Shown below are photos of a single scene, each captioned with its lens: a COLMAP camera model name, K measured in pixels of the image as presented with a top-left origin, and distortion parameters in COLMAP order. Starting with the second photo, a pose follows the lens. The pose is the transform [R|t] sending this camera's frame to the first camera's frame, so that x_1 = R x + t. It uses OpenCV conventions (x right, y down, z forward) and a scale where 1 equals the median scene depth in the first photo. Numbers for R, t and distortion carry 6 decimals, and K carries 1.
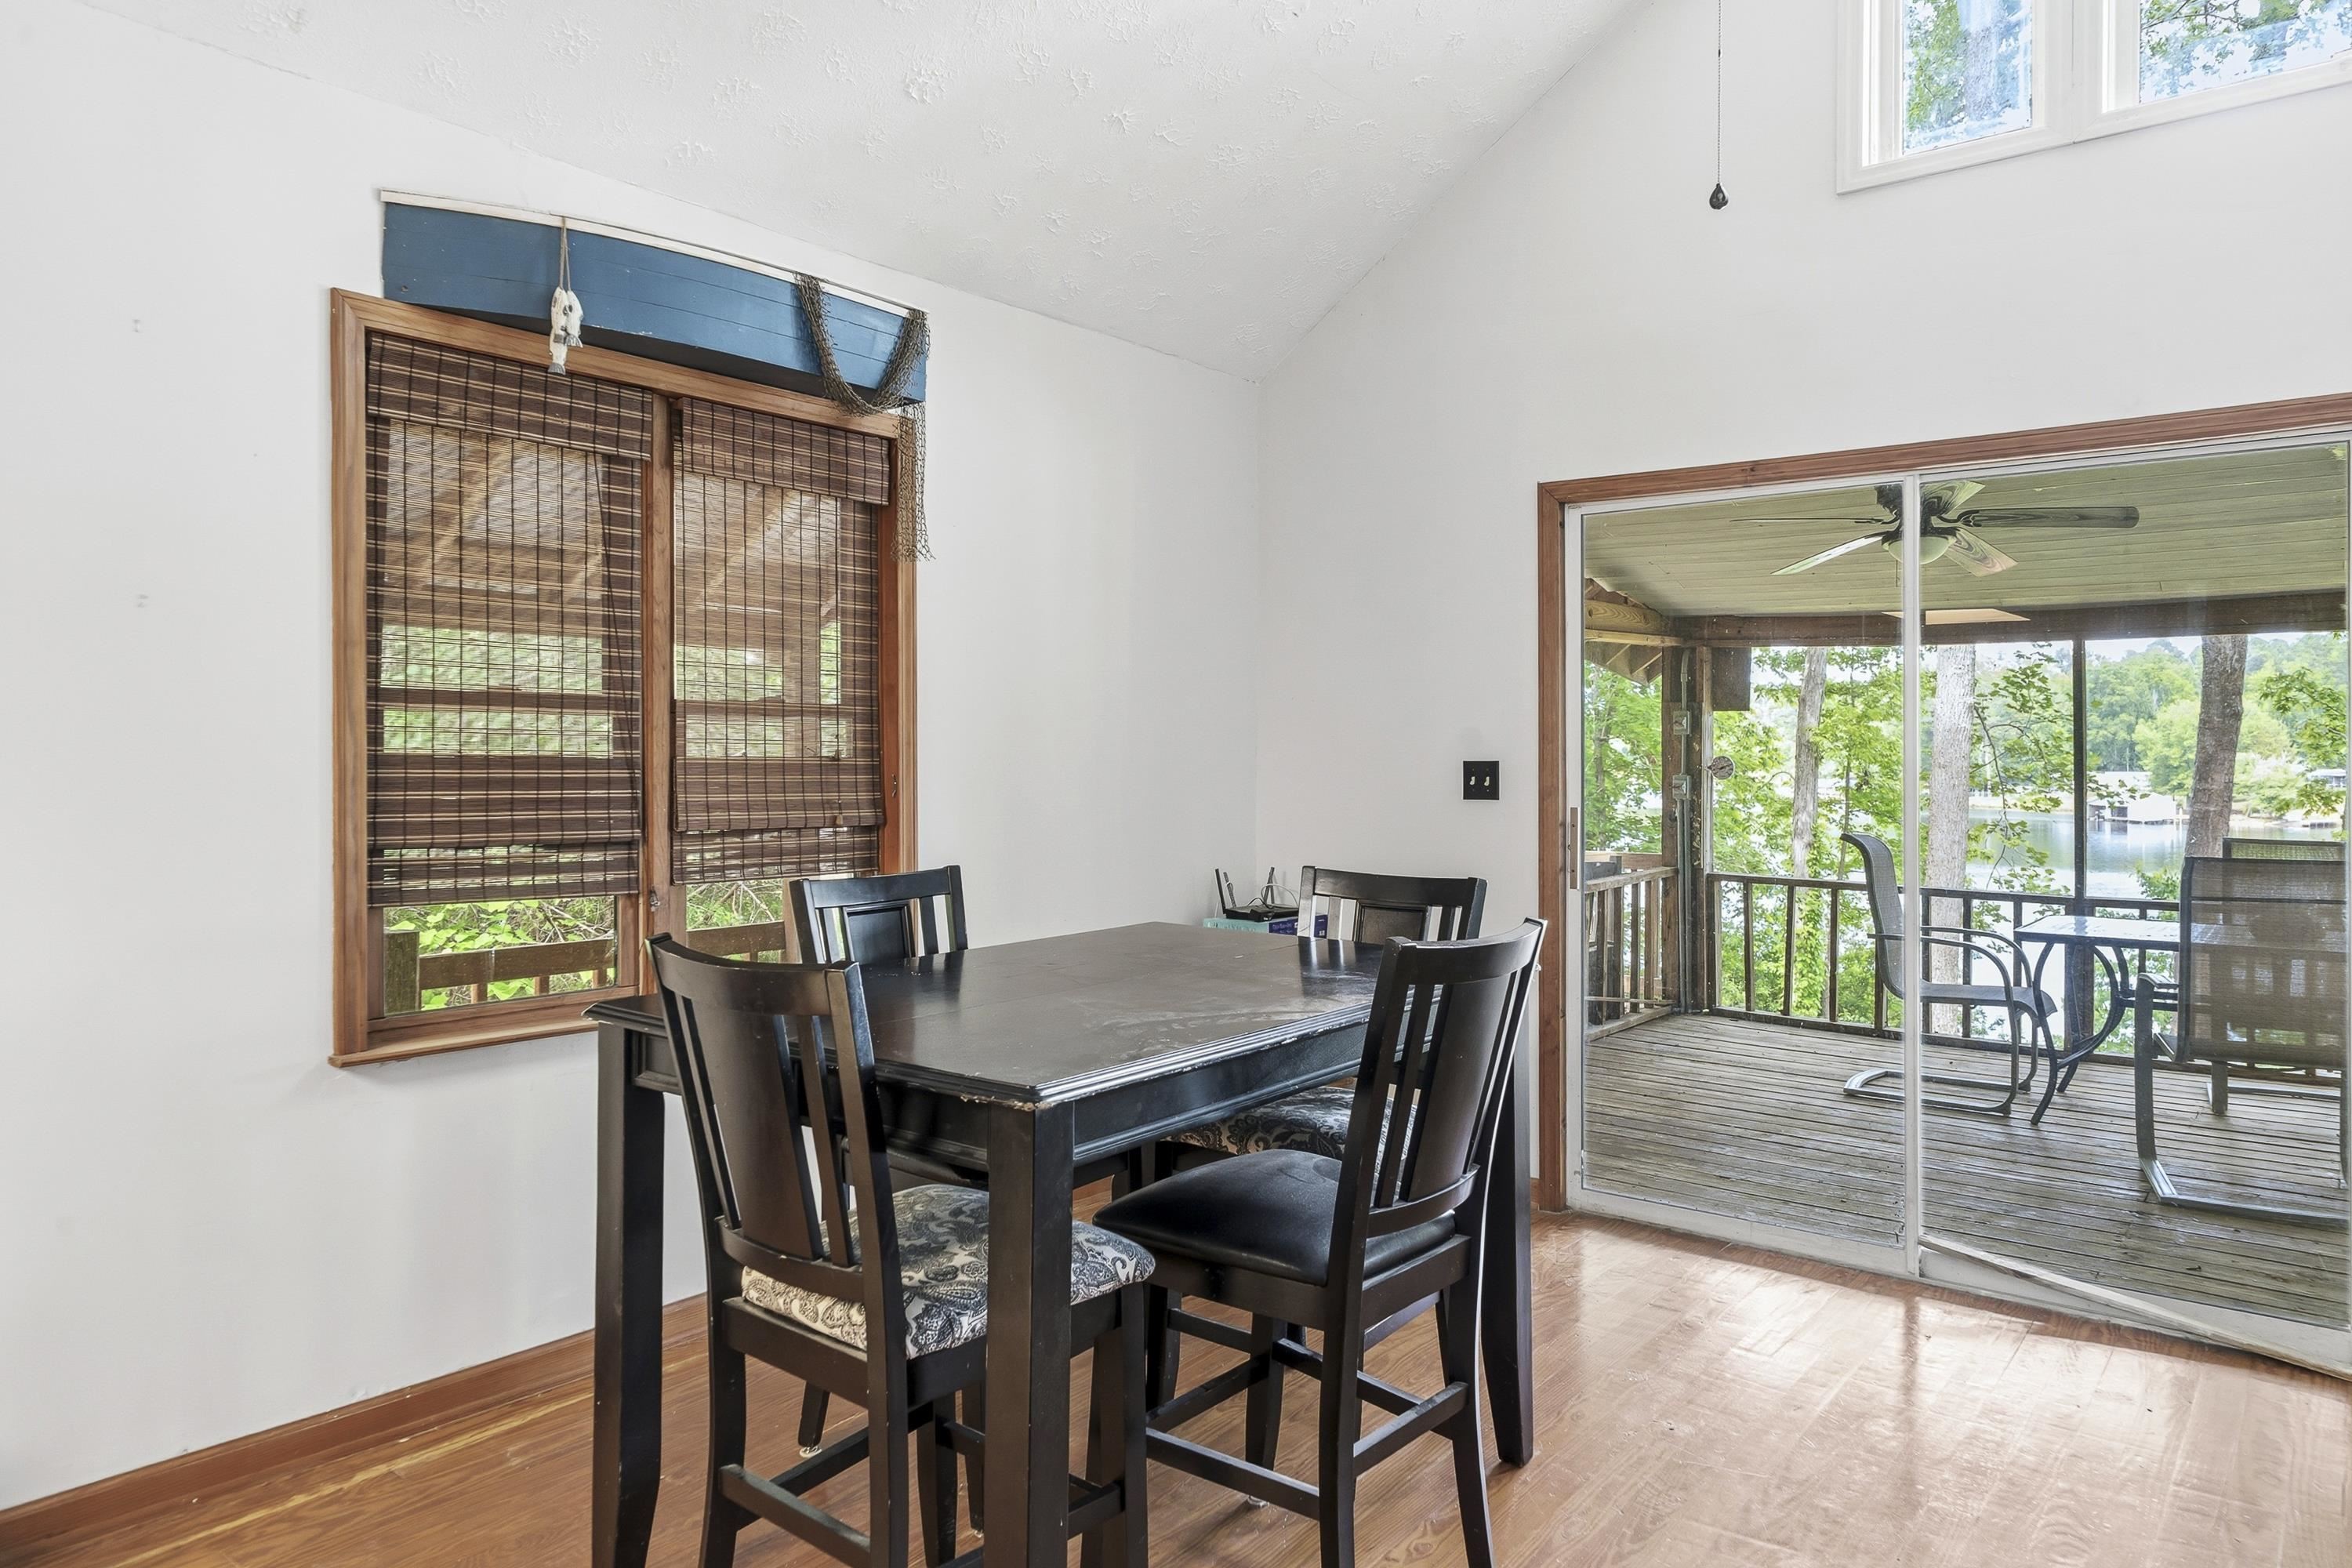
lens RADIAL K [[1515.5, 0, 1174.8], [0, 1515.5, 754.3], [0, 0, 1]] dist [0.002211, 0.000686]
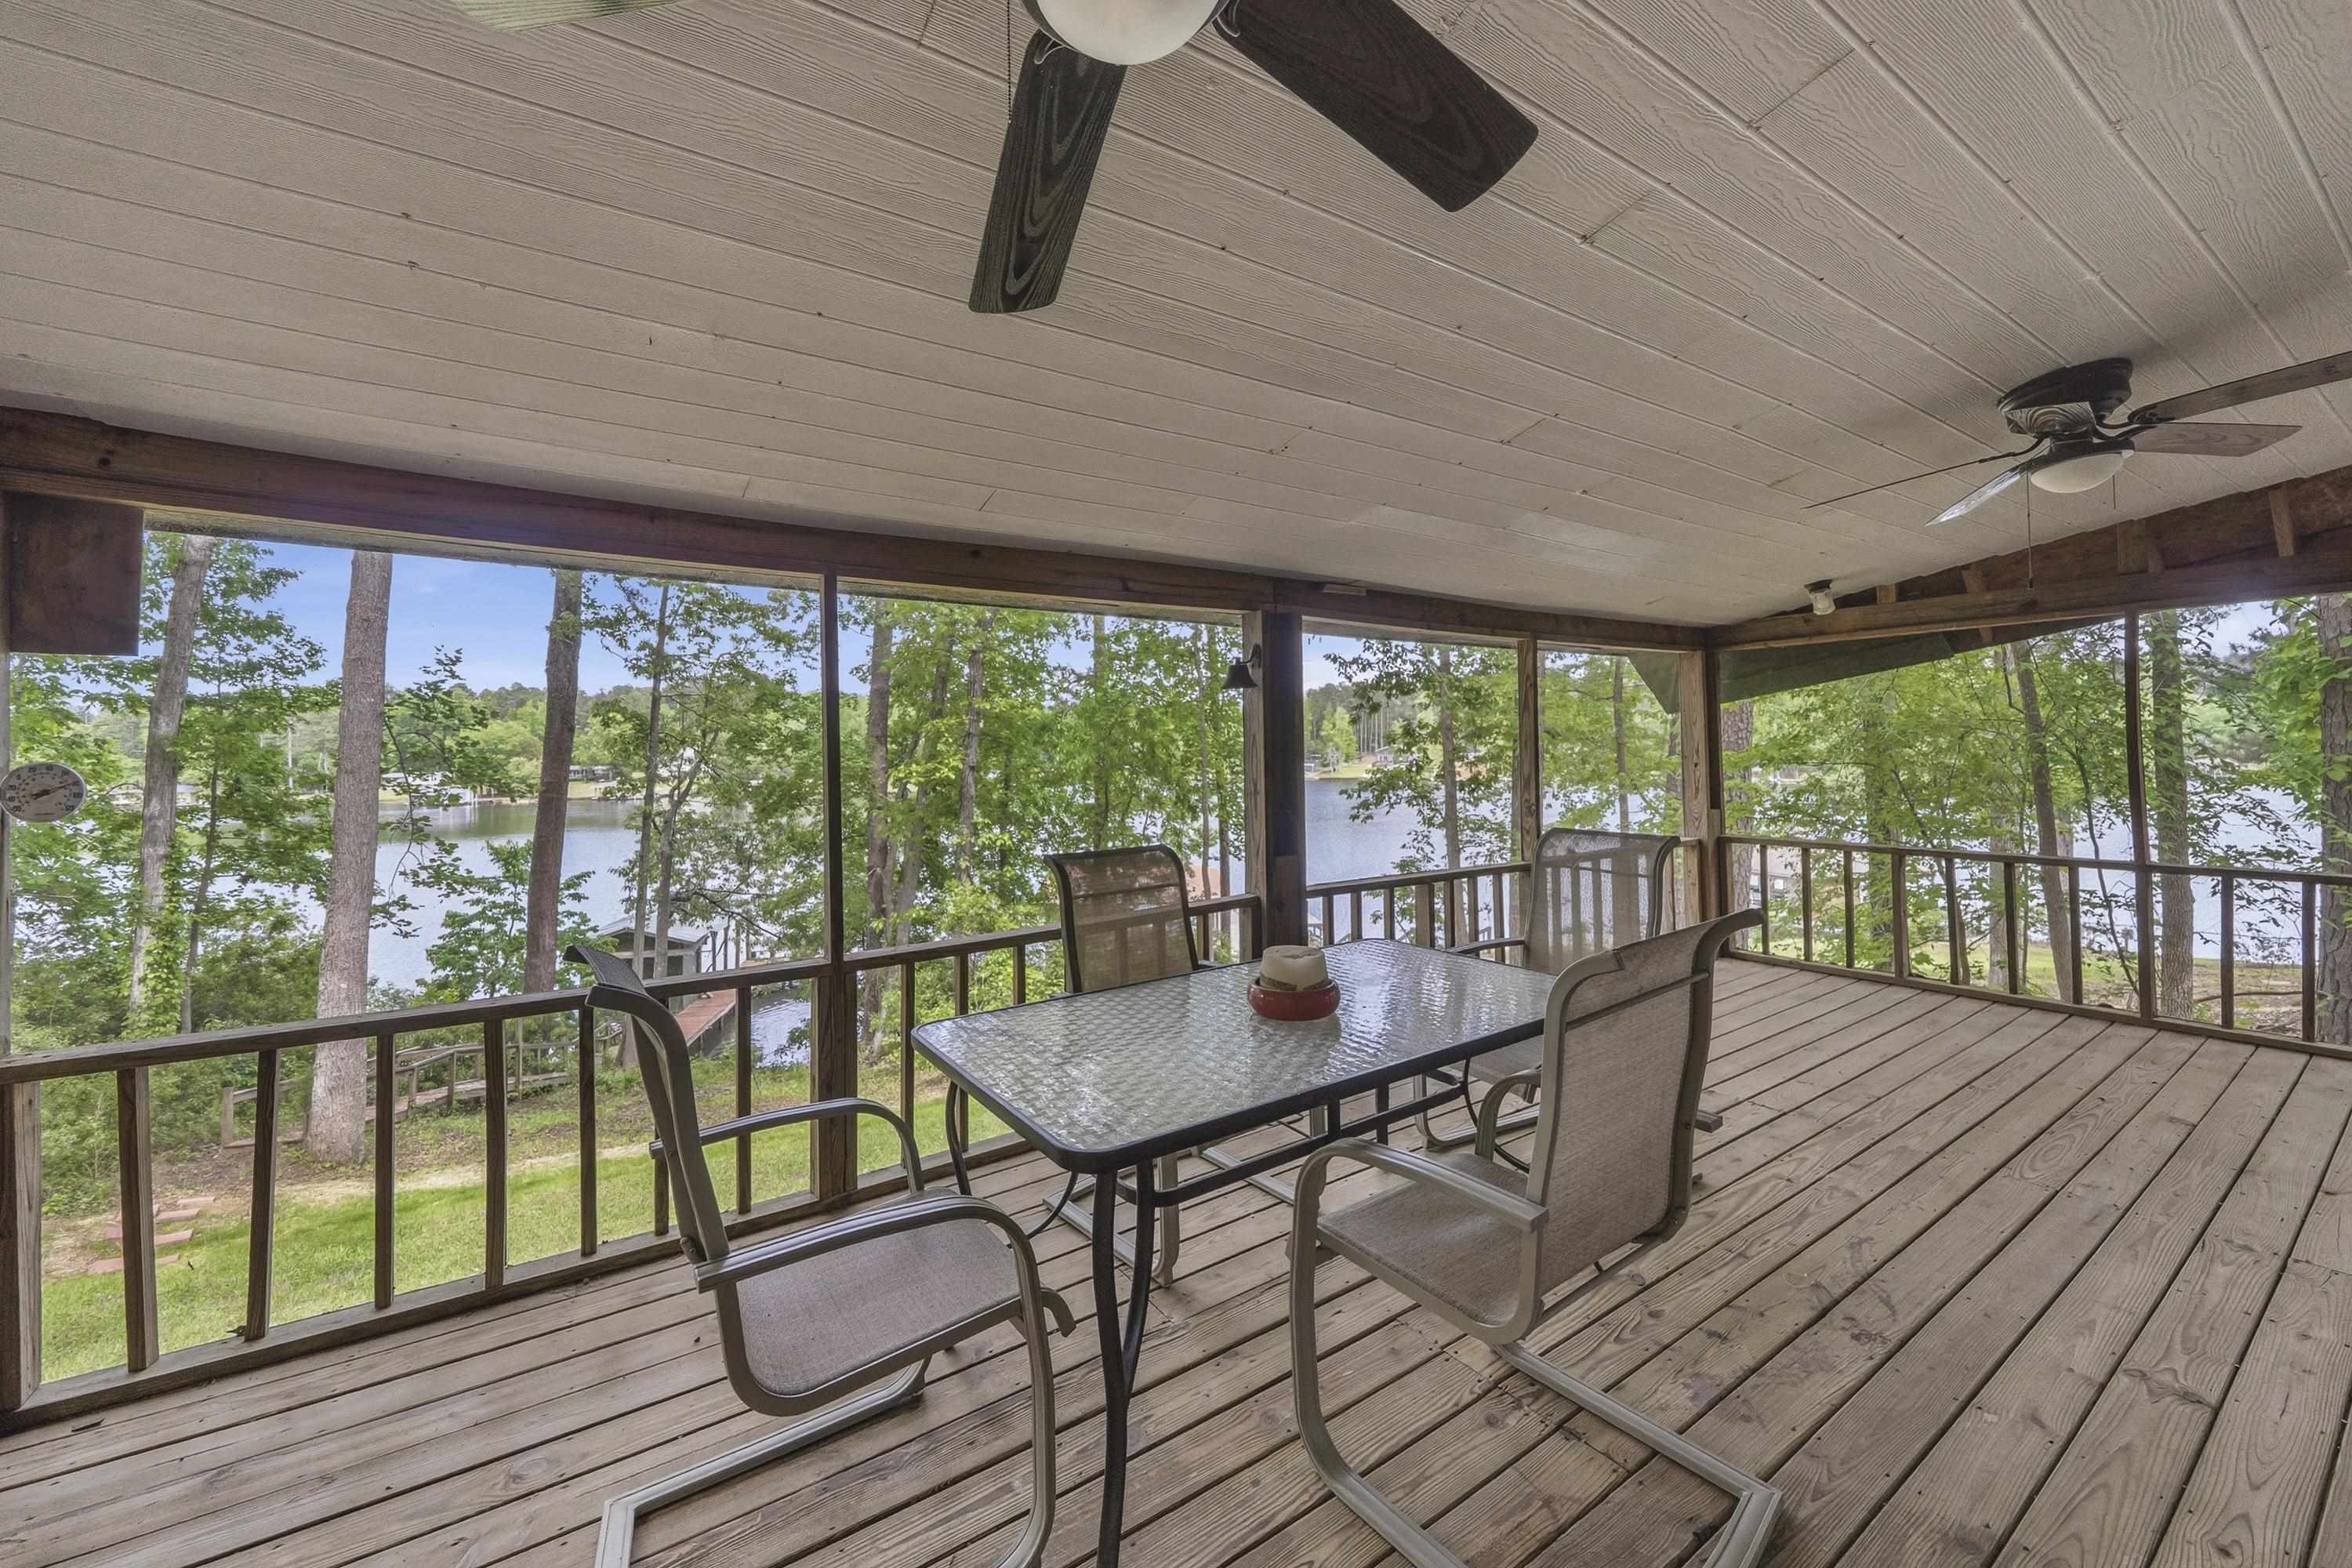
lens RADIAL K [[908.4, 0, 1178.8], [0, 908.4, 730.0], [0, 0, 1]] dist [-0.002181, -0.000324]
pose [[0.315388, 0.006856, 0.948938, 0.321613], [0.022909, 0.999627, -0.014836, 0.005861], [-0.948686, 0.026418, 0.315114, 0.895102]]
